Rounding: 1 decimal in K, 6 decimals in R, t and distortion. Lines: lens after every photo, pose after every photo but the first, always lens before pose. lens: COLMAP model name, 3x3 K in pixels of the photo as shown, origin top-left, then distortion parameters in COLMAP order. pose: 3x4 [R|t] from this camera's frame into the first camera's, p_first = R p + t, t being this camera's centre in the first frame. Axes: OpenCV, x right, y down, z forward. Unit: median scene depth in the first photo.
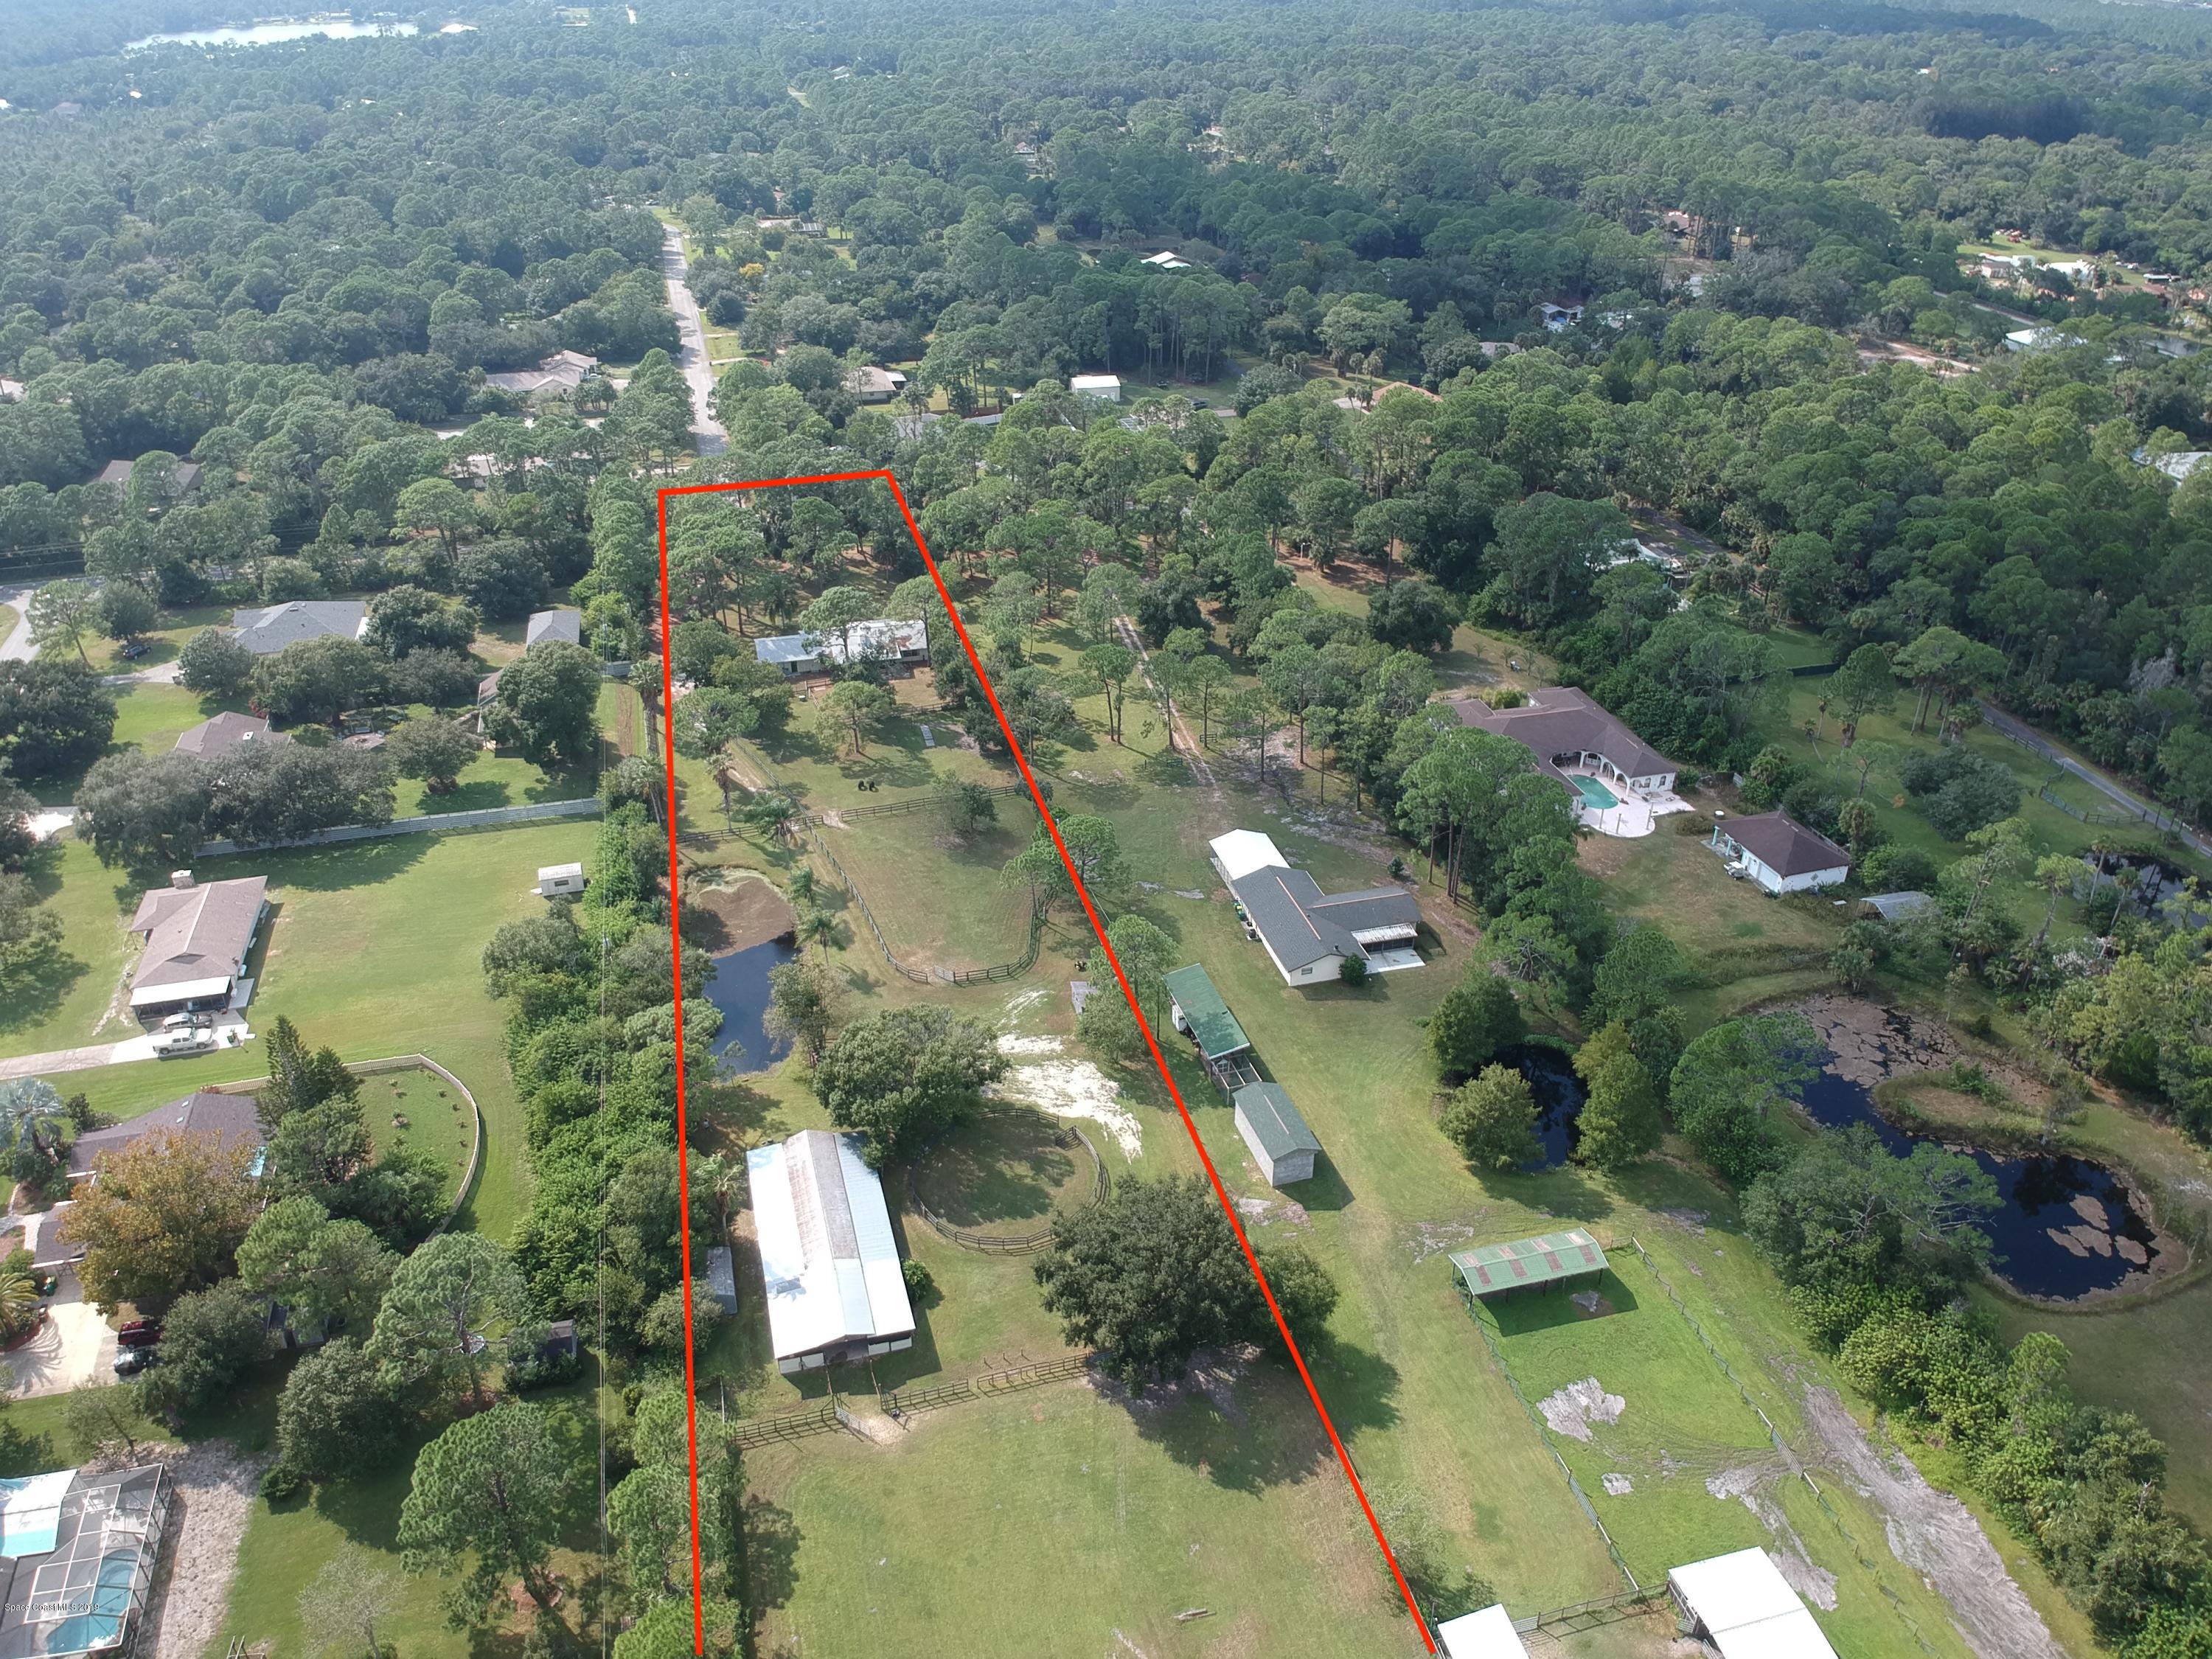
lens RADIAL K [[1610.5, 0, 1126.4], [0, 1610.5, 824.2], [0, 0, 1]] dist [0.141855, -0.268013]
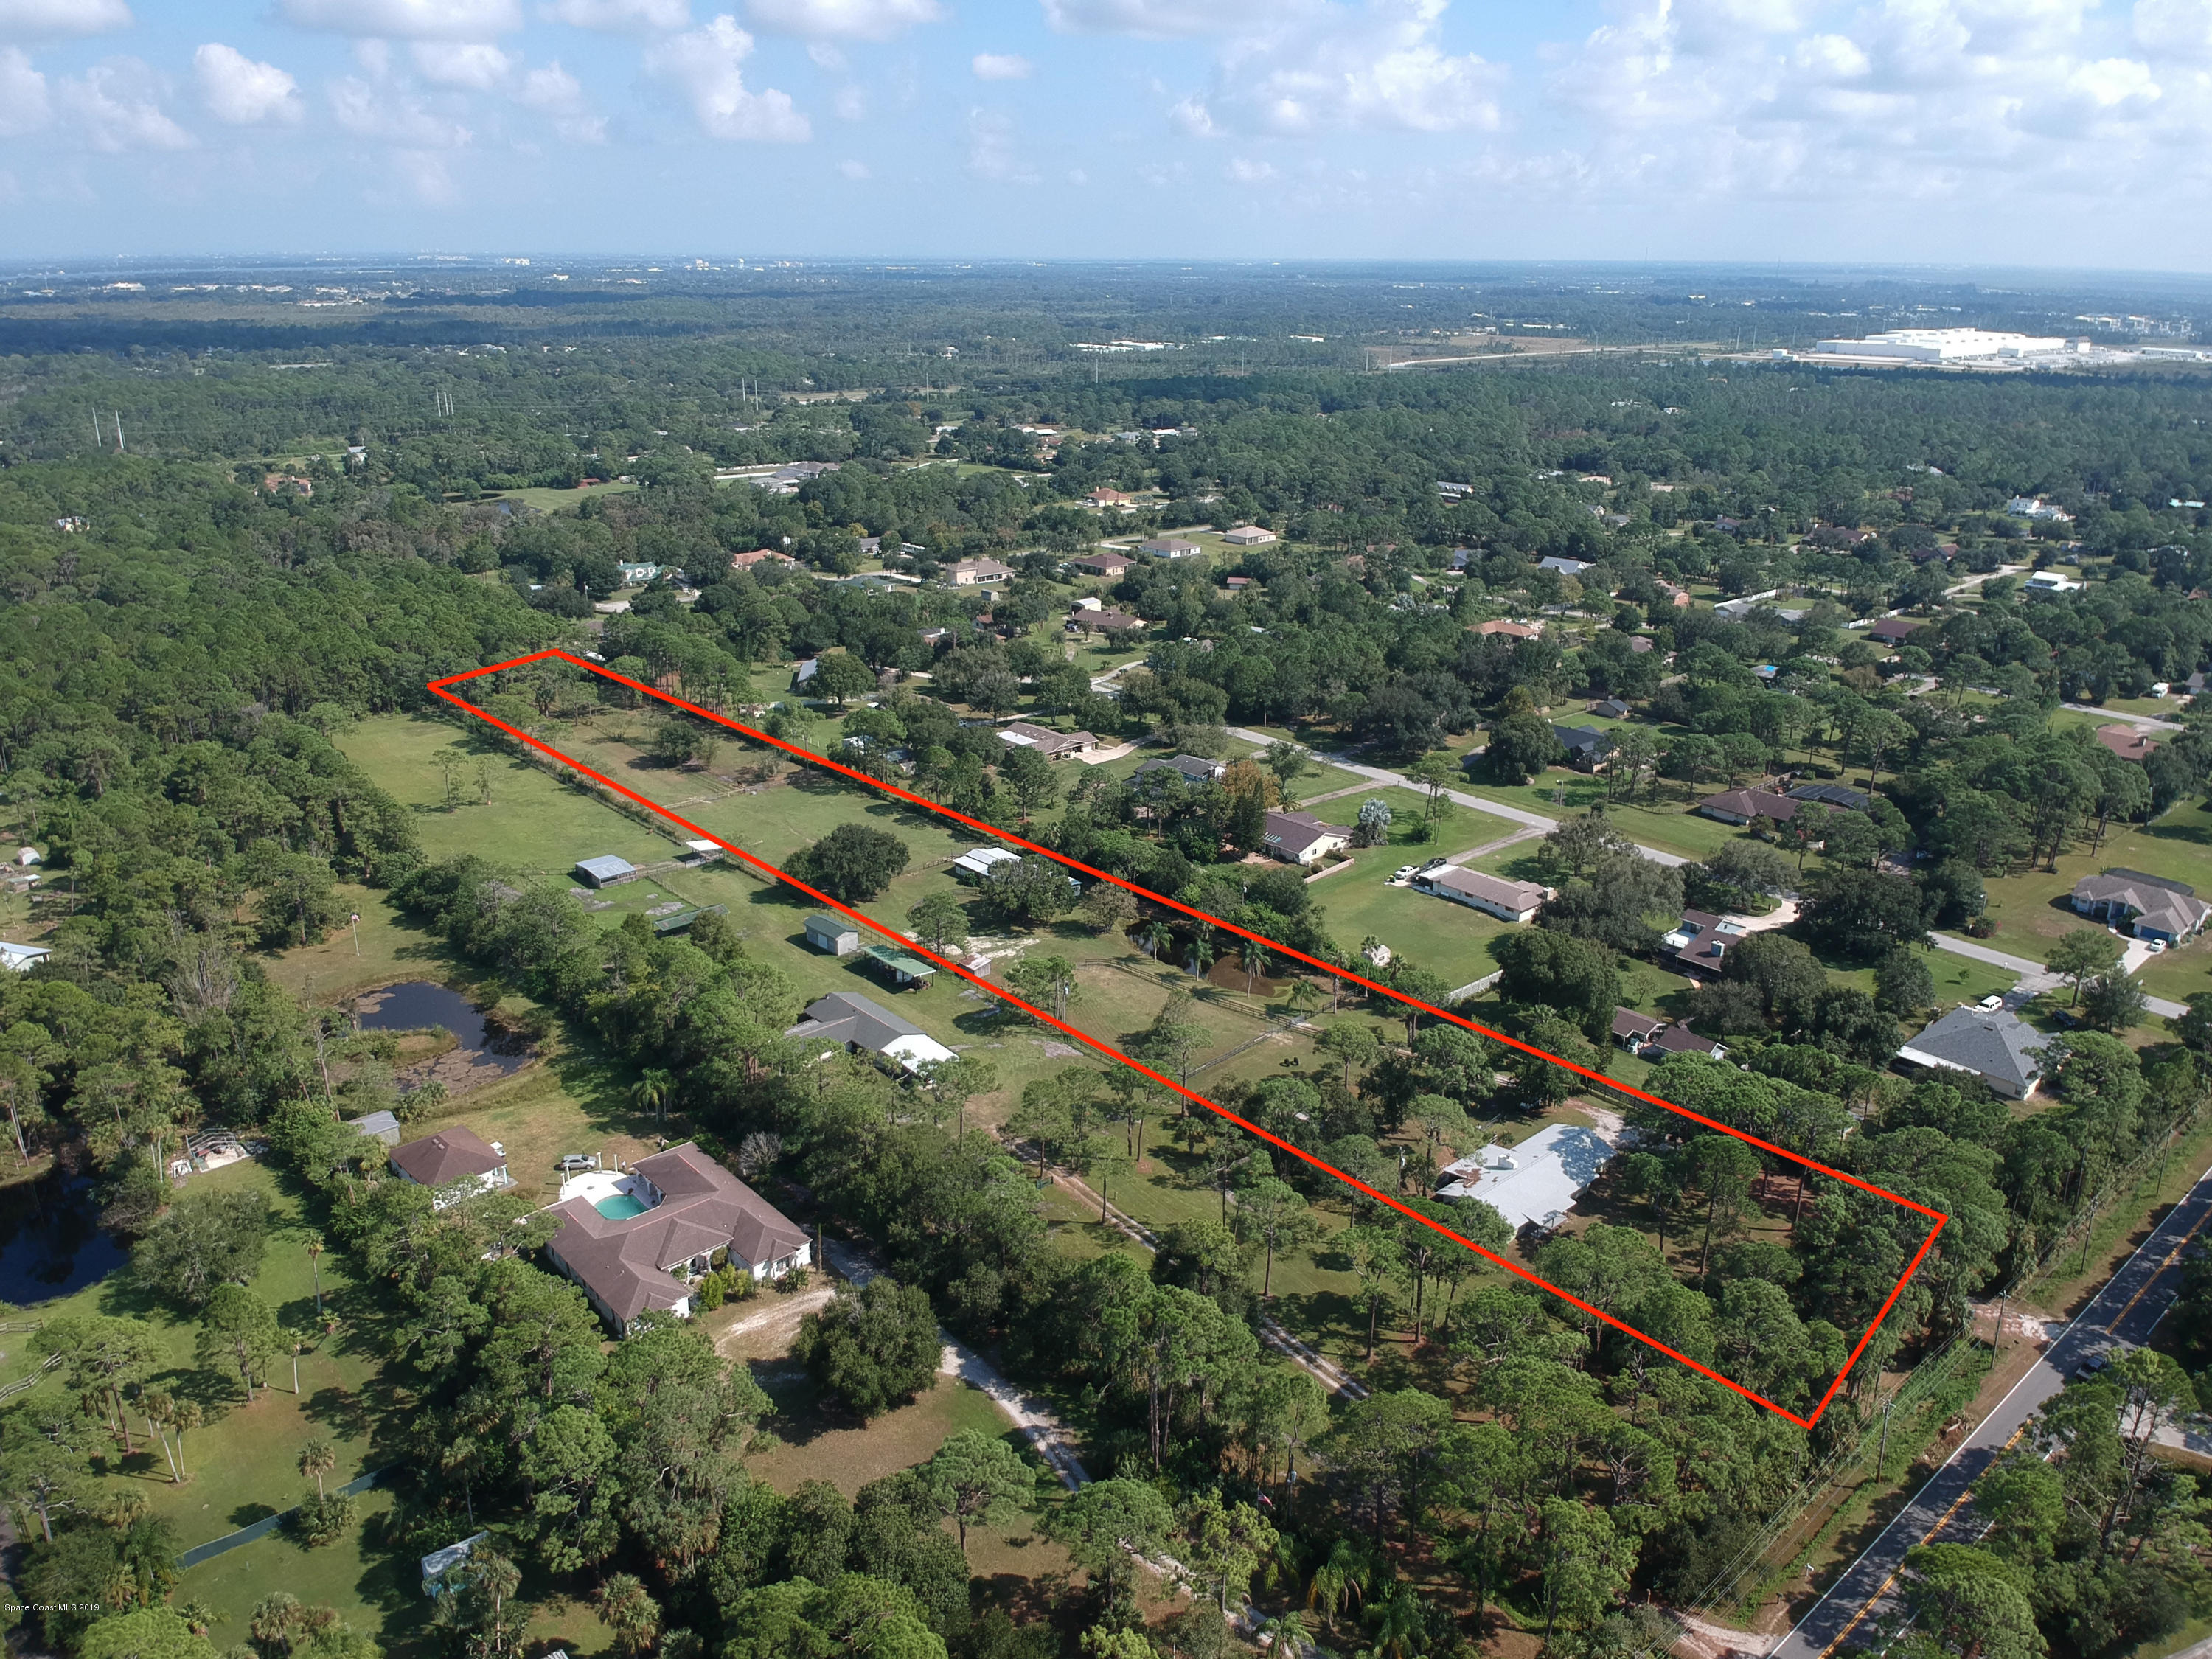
lens RADIAL K [[1610.5, 0, 1126.4], [0, 1610.5, 824.2], [0, 0, 1]] dist [0.141855, -0.268013]
pose [[-0.892028, 0.136491, -0.430878, 0.522426], [-0.239945, 0.664877, 0.707364, -1.156032], [0.383030, 0.734376, -0.560339, 1.881955]]
